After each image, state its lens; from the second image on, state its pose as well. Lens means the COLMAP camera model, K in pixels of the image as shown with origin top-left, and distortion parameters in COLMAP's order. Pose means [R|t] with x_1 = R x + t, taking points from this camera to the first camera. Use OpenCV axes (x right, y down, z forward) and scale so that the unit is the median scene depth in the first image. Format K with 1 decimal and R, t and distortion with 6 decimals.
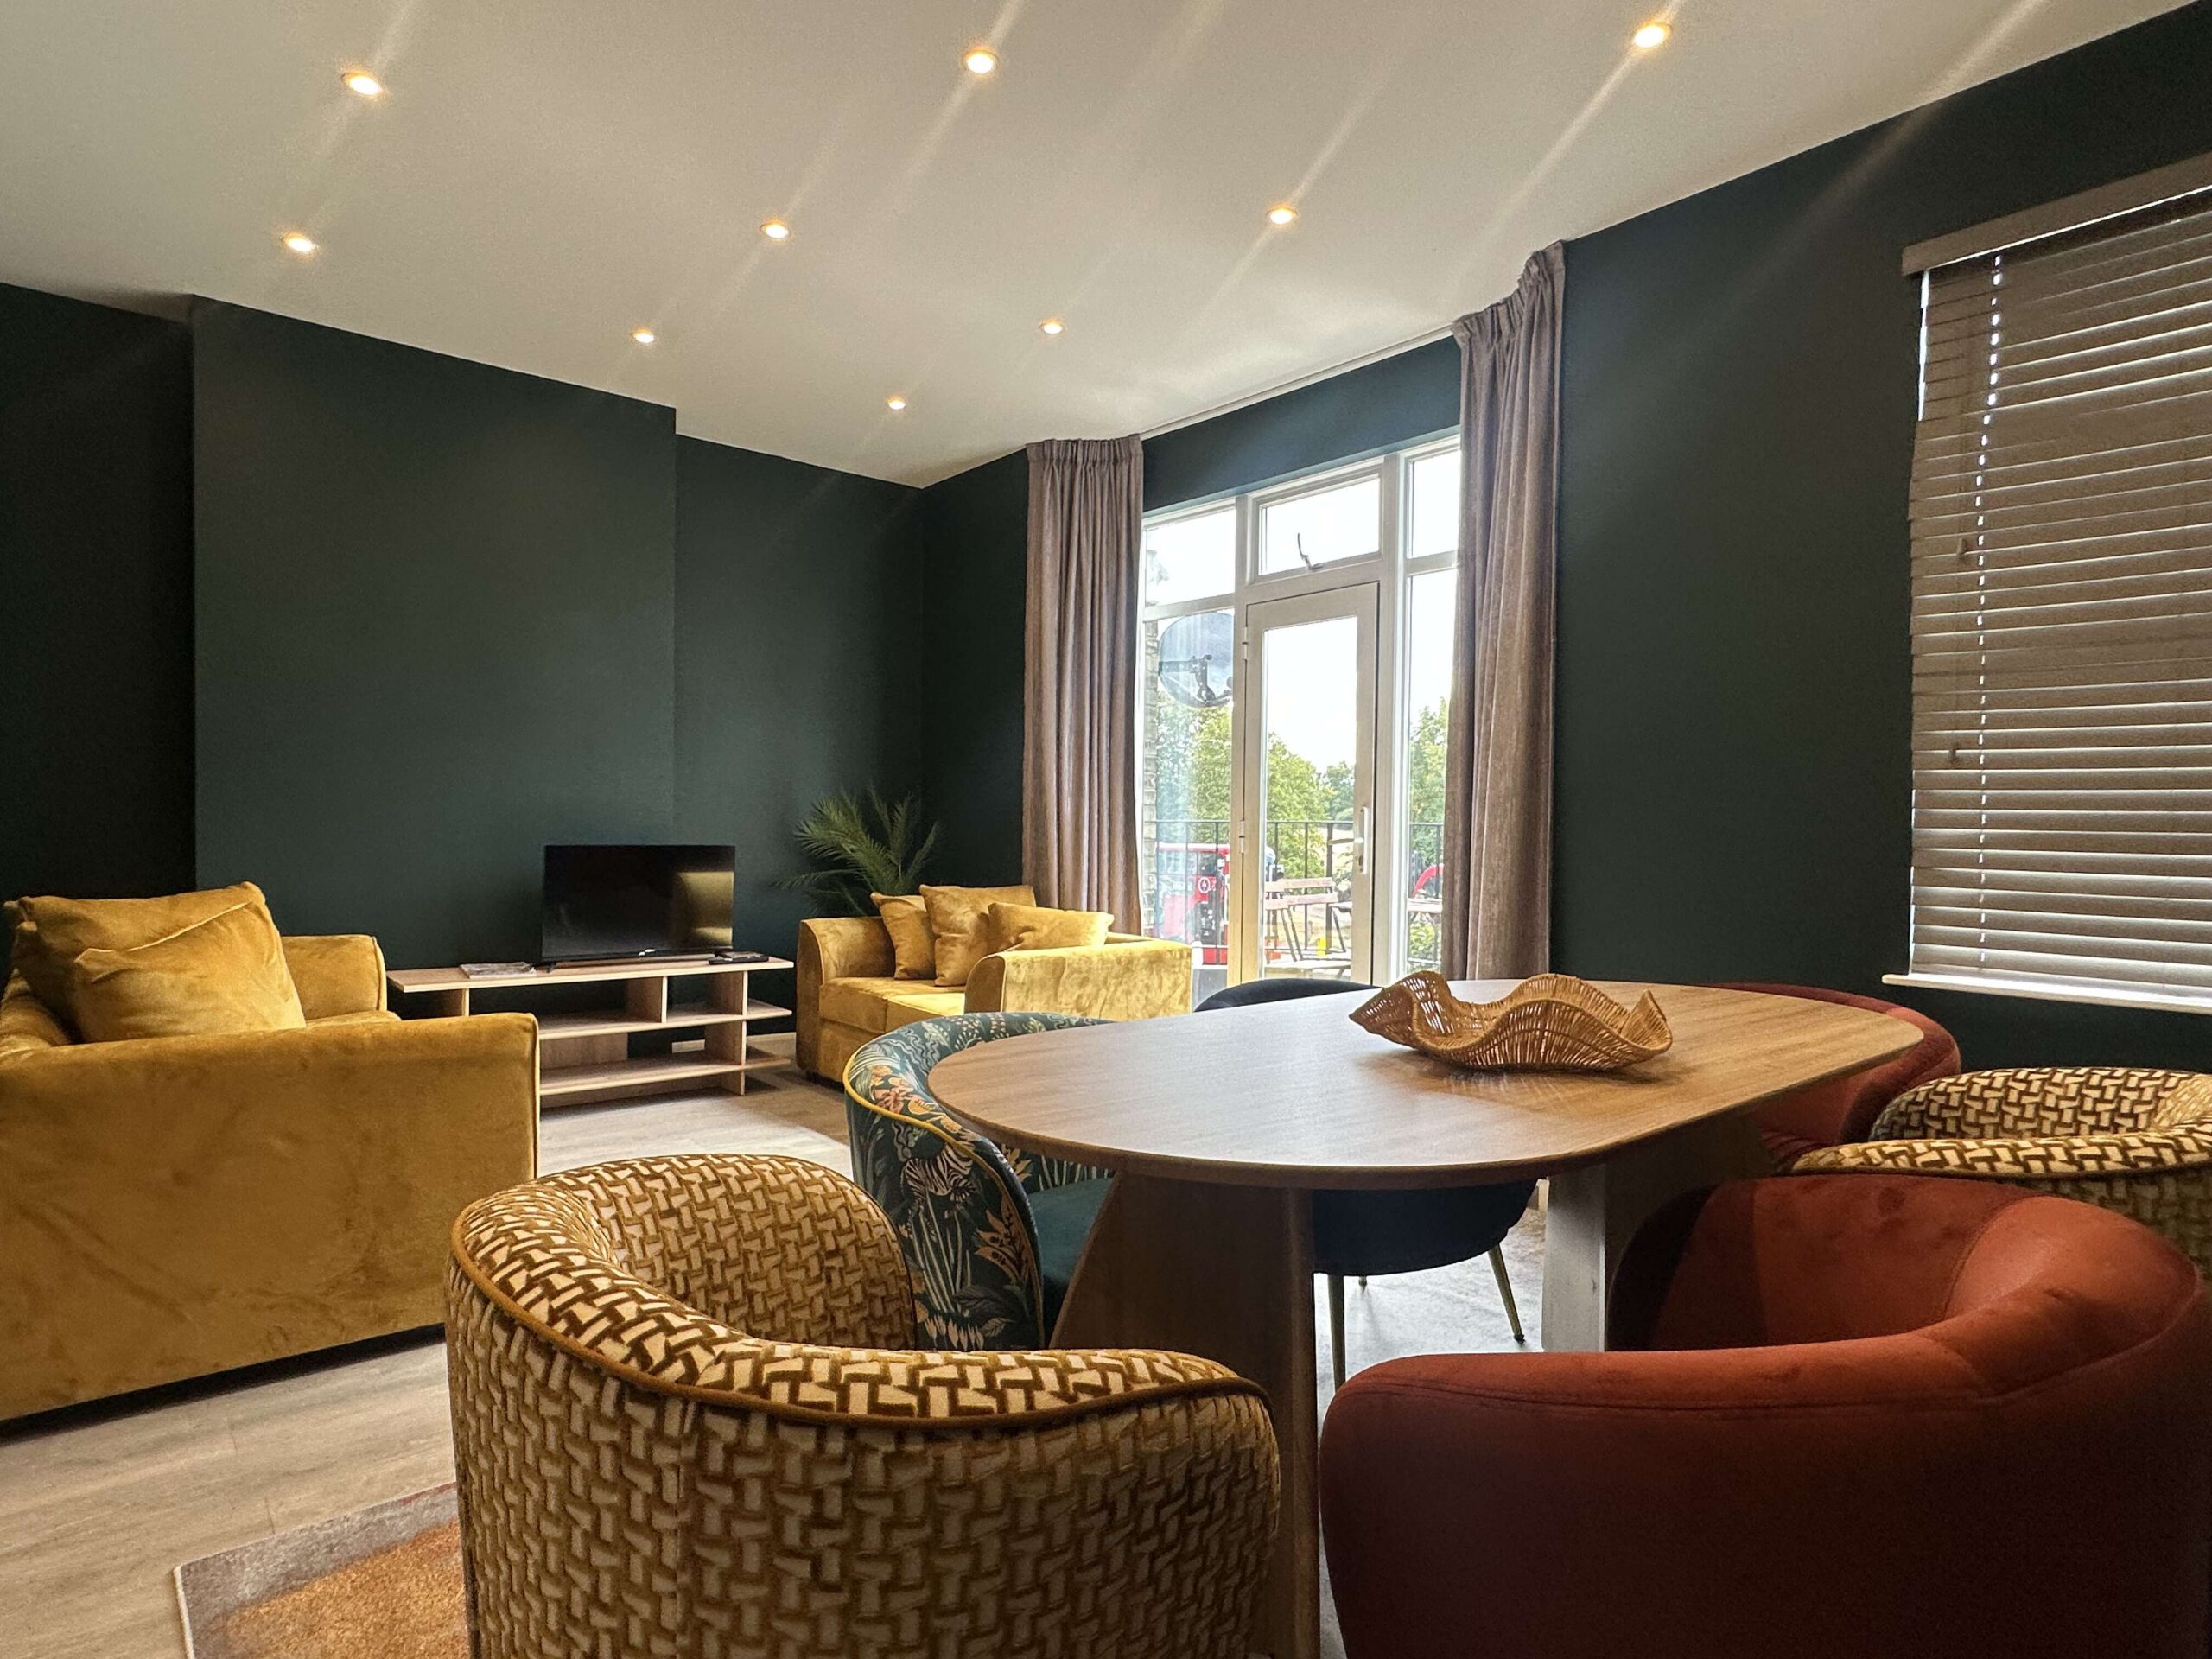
lens RADIAL K [[1214.7, 0, 1091.9], [0, 1214.7, 832.2], [0, 0, 1]] dist [-0.008962, 0.006877]
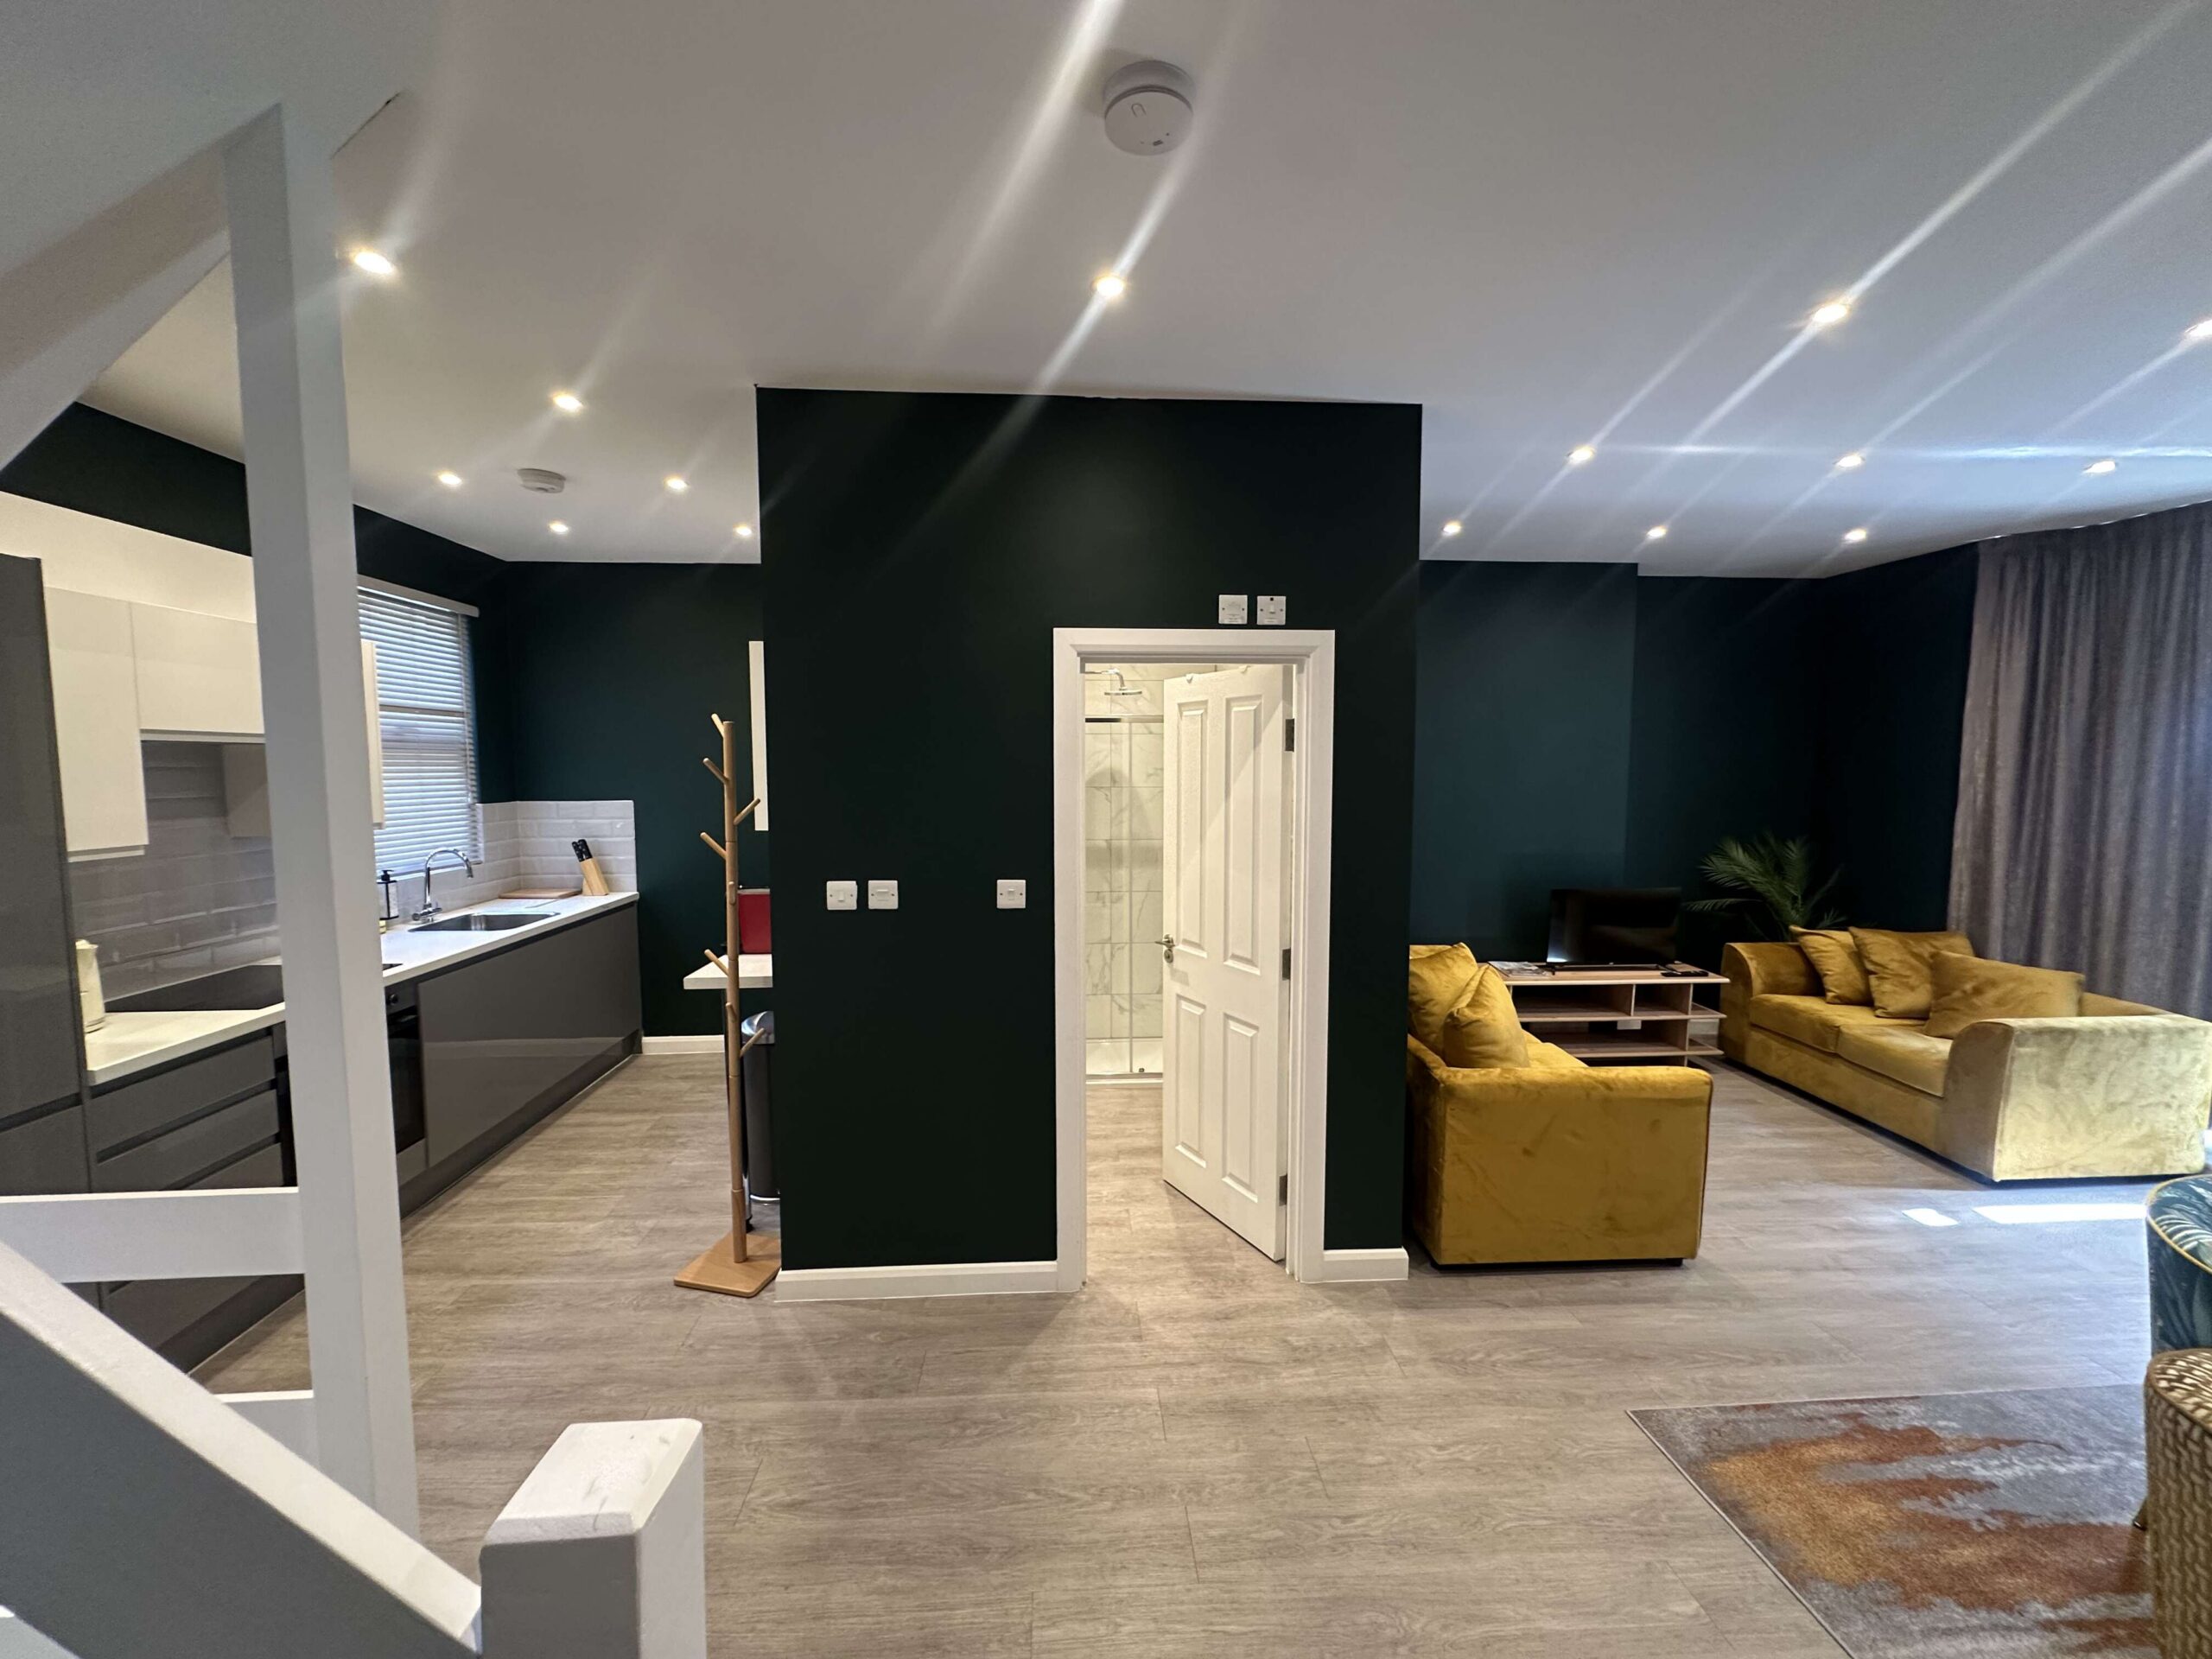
lens RADIAL K [[882.5, 0, 1102.4], [0, 882.5, 828.8], [0, 0, 1]] dist [-0.001922, 0.000478]
pose [[0.802728, 0.036728, -0.595213, -0.247808], [0.003648, 0.997781, 0.066489, -0.131319], [0.596334, -0.055544, 0.800813, -0.175746]]
